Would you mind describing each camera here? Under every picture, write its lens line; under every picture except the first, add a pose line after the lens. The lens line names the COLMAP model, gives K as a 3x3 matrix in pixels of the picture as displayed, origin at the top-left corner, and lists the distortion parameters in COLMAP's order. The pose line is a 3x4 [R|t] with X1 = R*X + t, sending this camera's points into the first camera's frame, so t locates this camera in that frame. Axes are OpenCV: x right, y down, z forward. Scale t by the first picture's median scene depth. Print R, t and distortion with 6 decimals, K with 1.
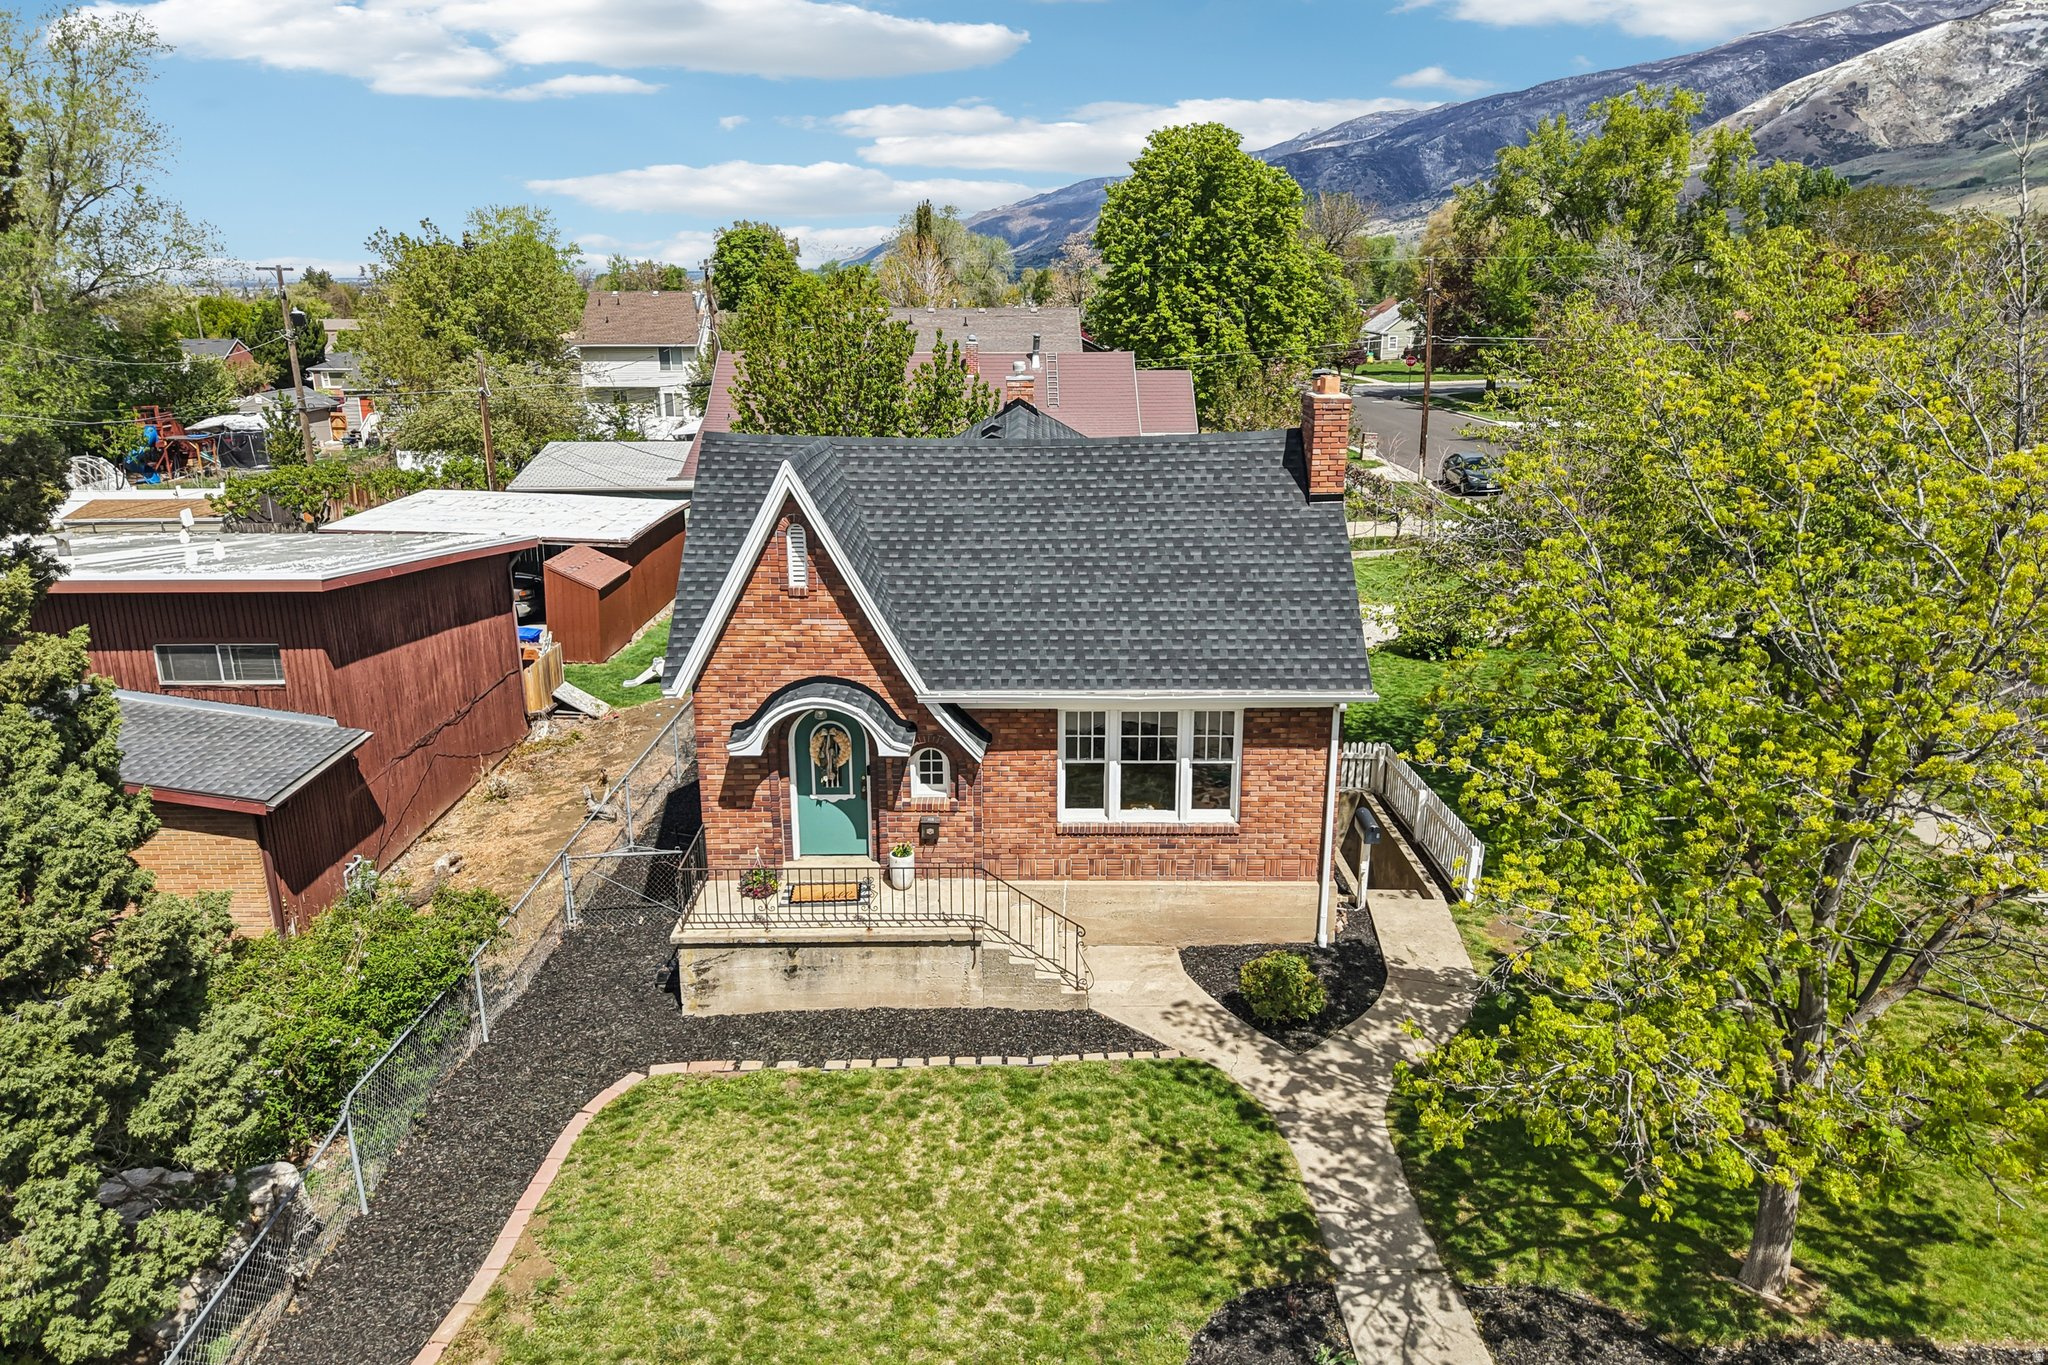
lens RADIAL K [[1391.8, 0, 1036.4], [0, 1391.8, 690.8], [0, 0, 1]] dist [0.020310, -0.012306]
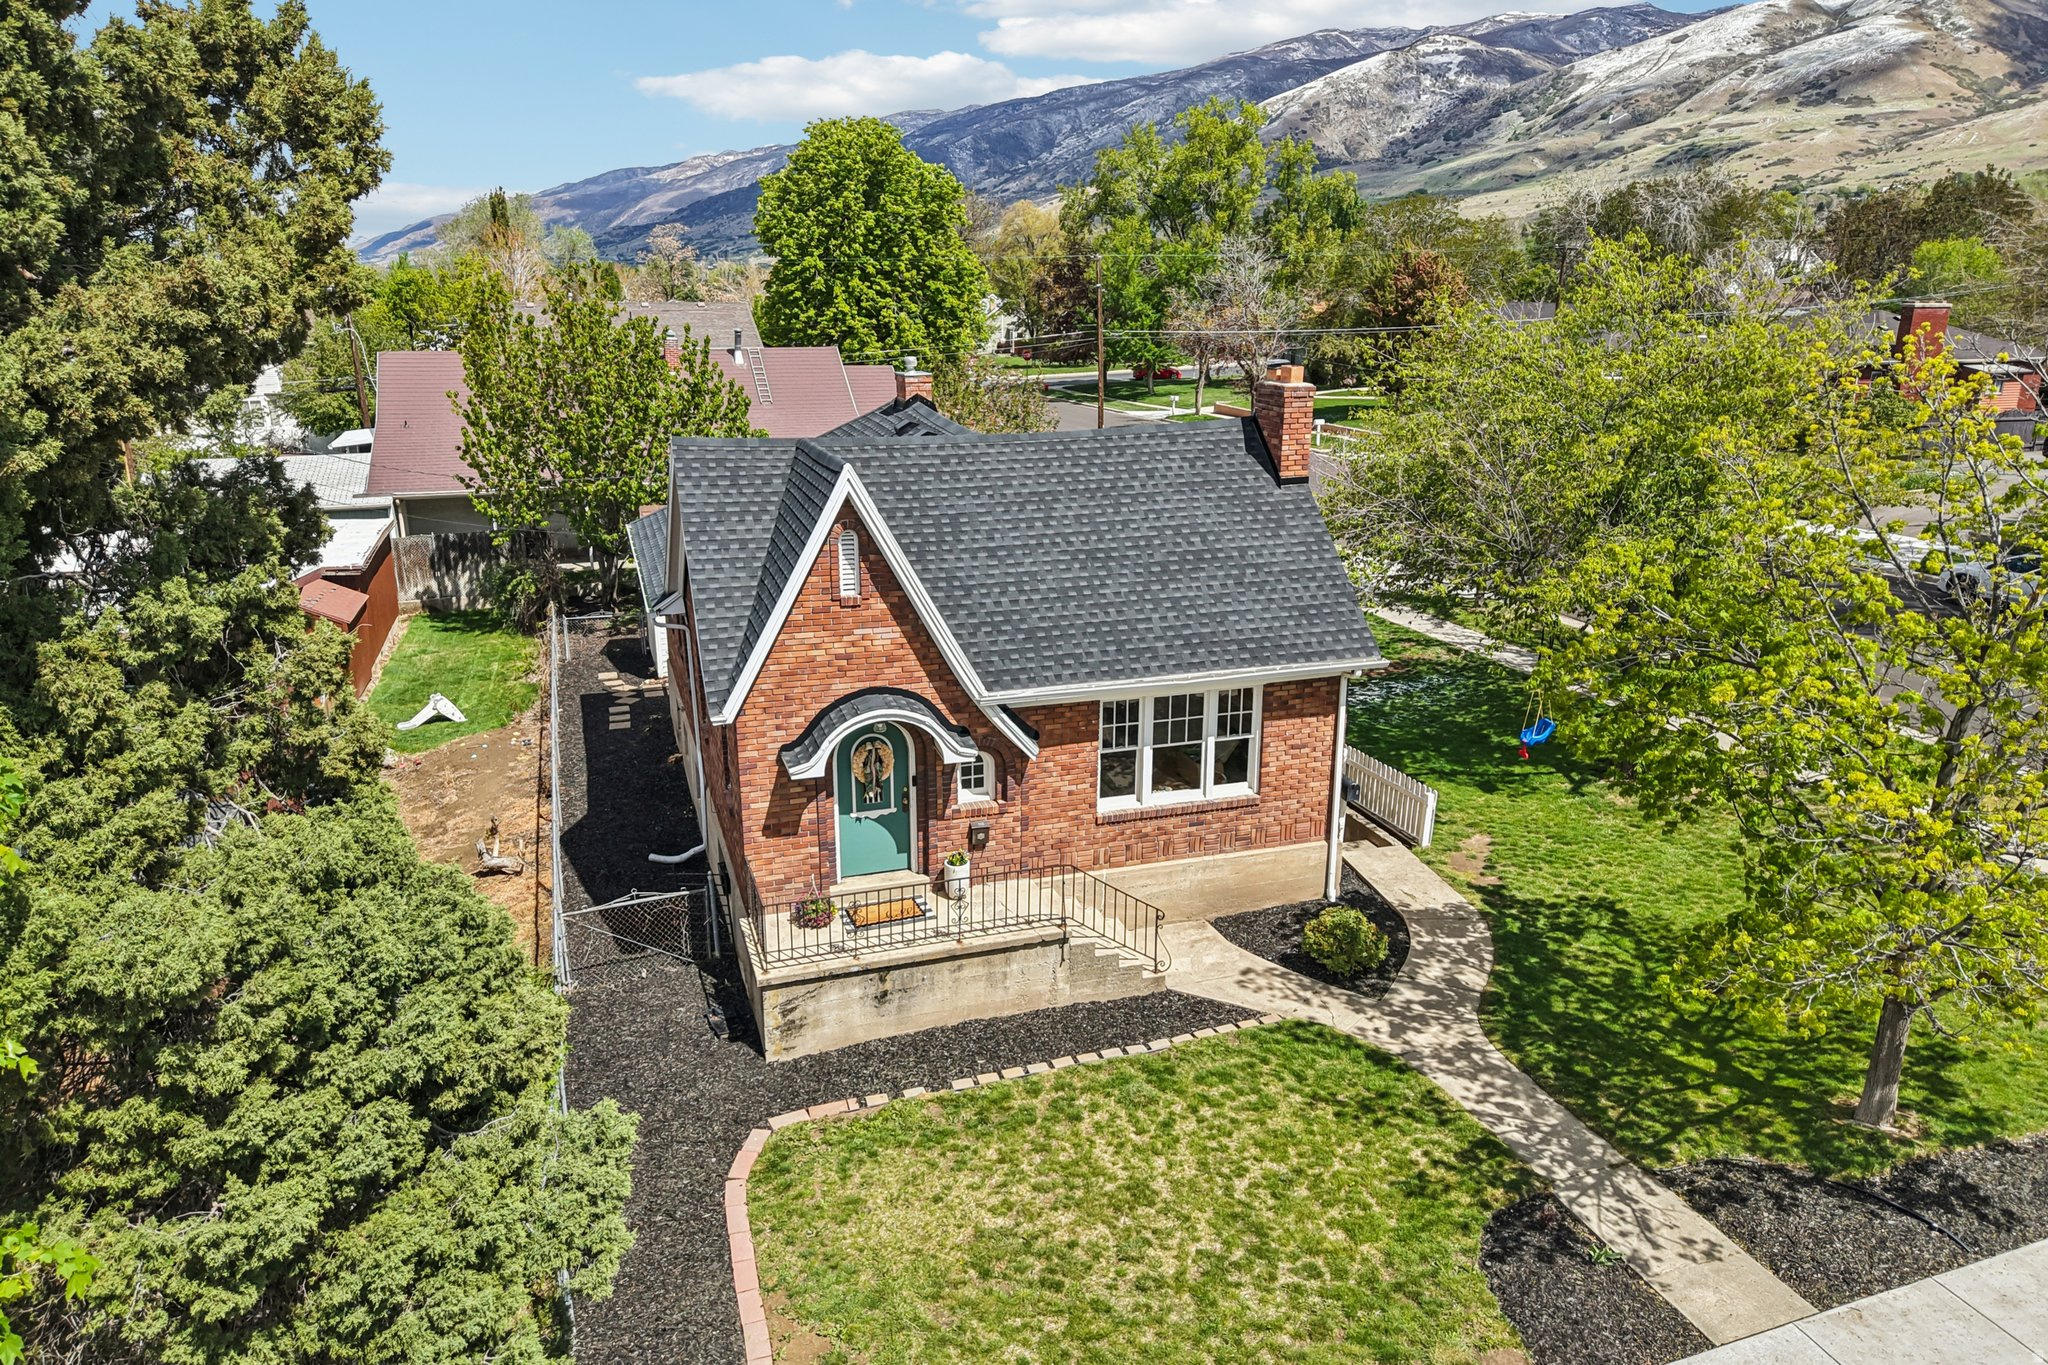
lens RADIAL K [[1391.8, 0, 1036.4], [0, 1391.8, 690.8], [0, 0, 1]] dist [0.020310, -0.012306]
pose [[0.949575, -0.086967, 0.301237, -0.327443], [0.085957, 0.996160, 0.016633, -0.014178], [-0.301527, 0.010099, 0.953404, 0.051598]]
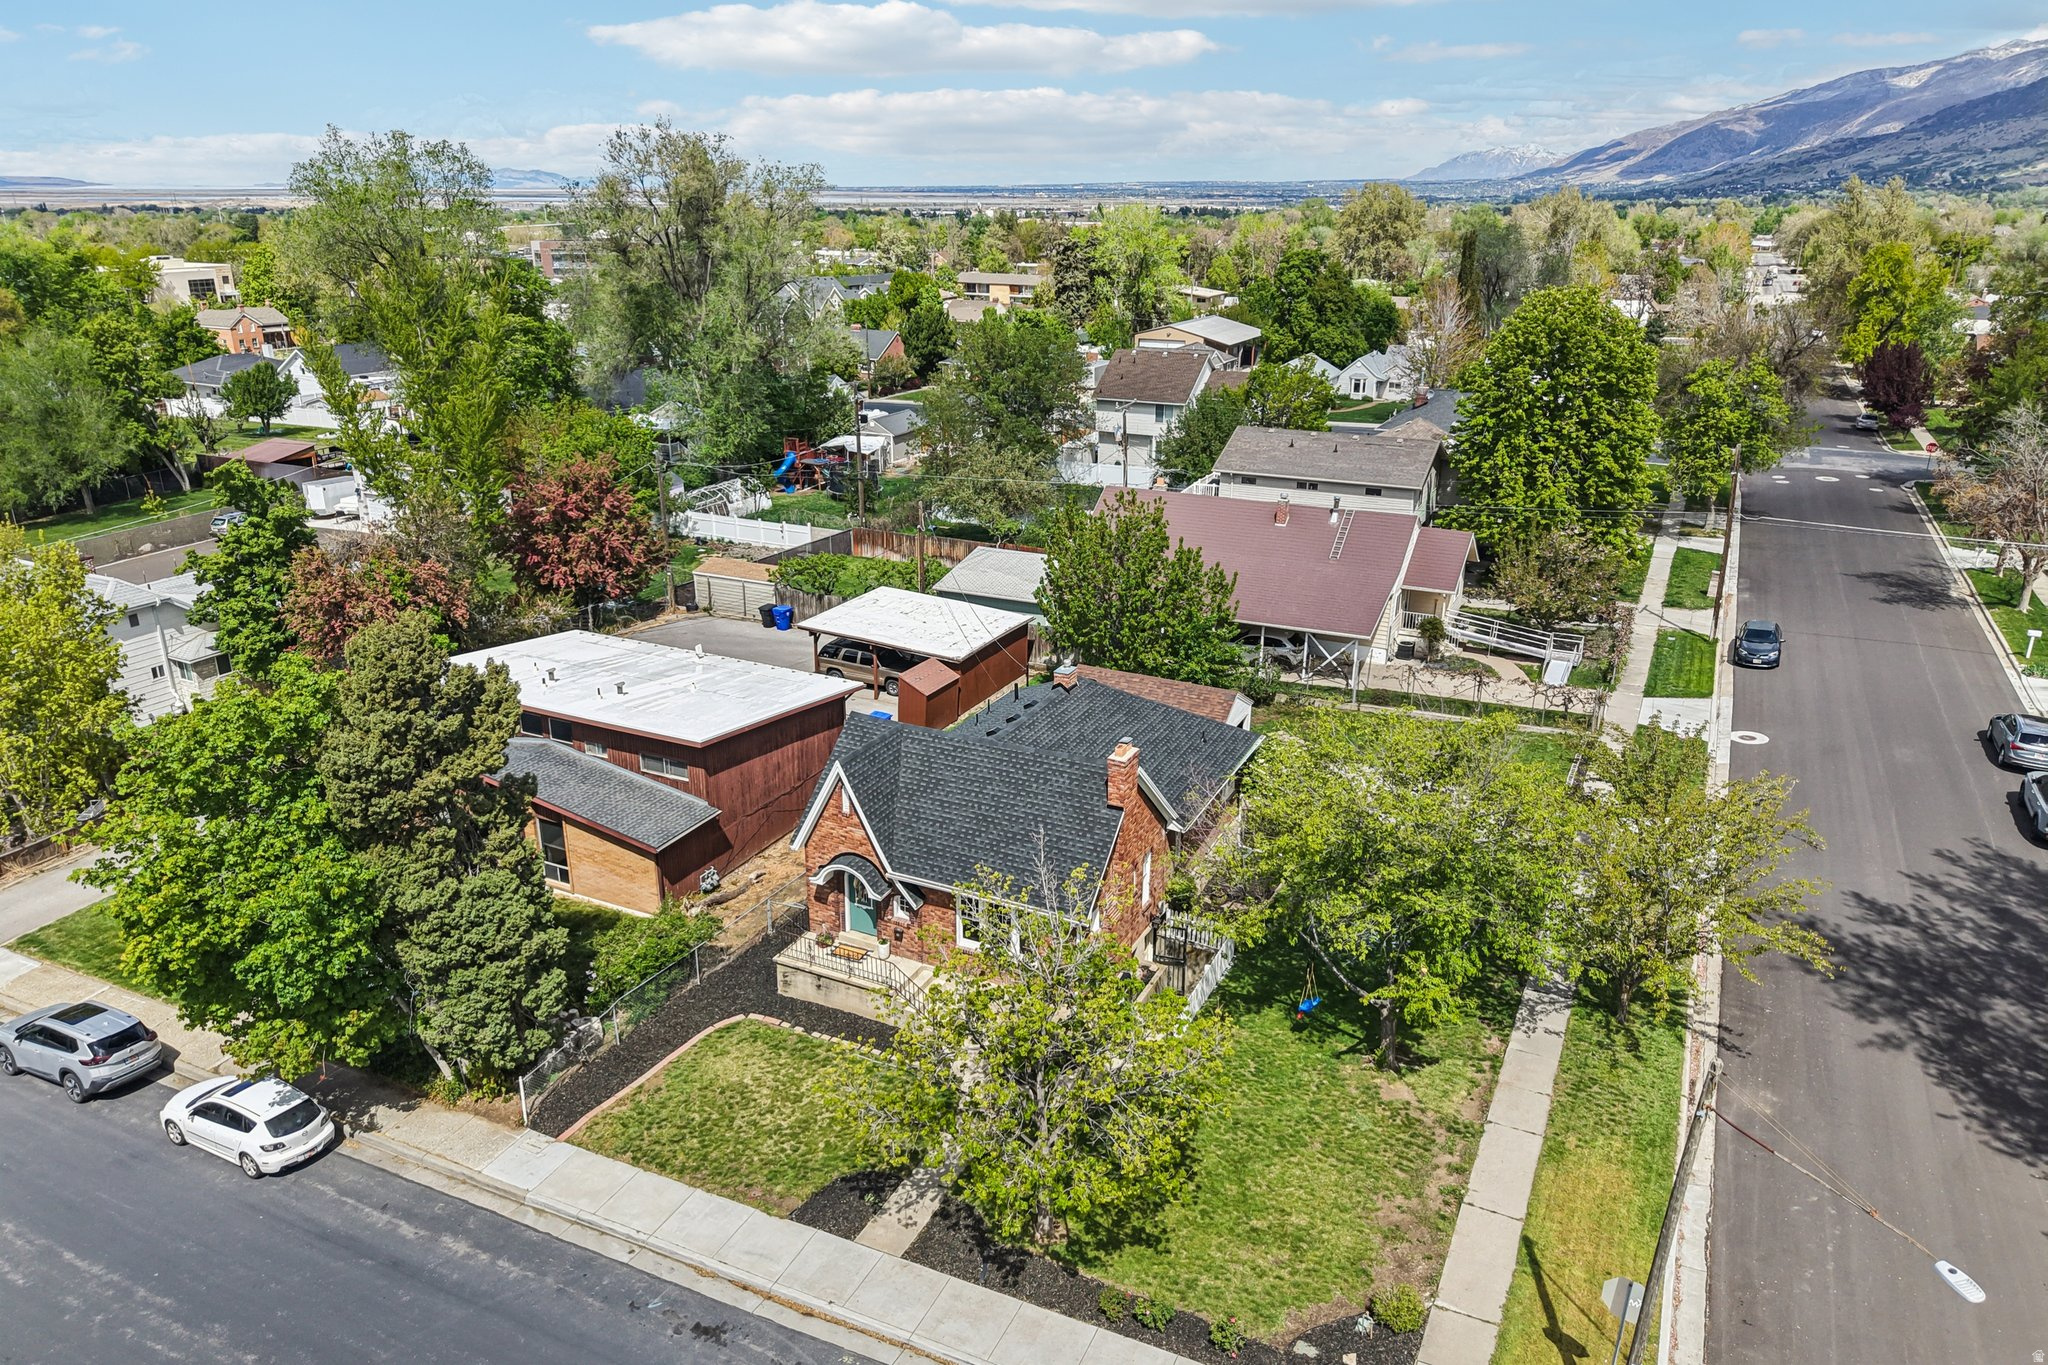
lens RADIAL K [[1449.1, 0, 1031.8], [0, 1449.1, 658.4], [0, 0, 1]] dist [0.046433, -0.003143]
pose [[0.888140, 0.154610, -0.432785, 0.968439], [-0.133887, 0.987909, 0.078167, -0.498944], [0.439638, -0.011479, 0.898102, -0.838428]]
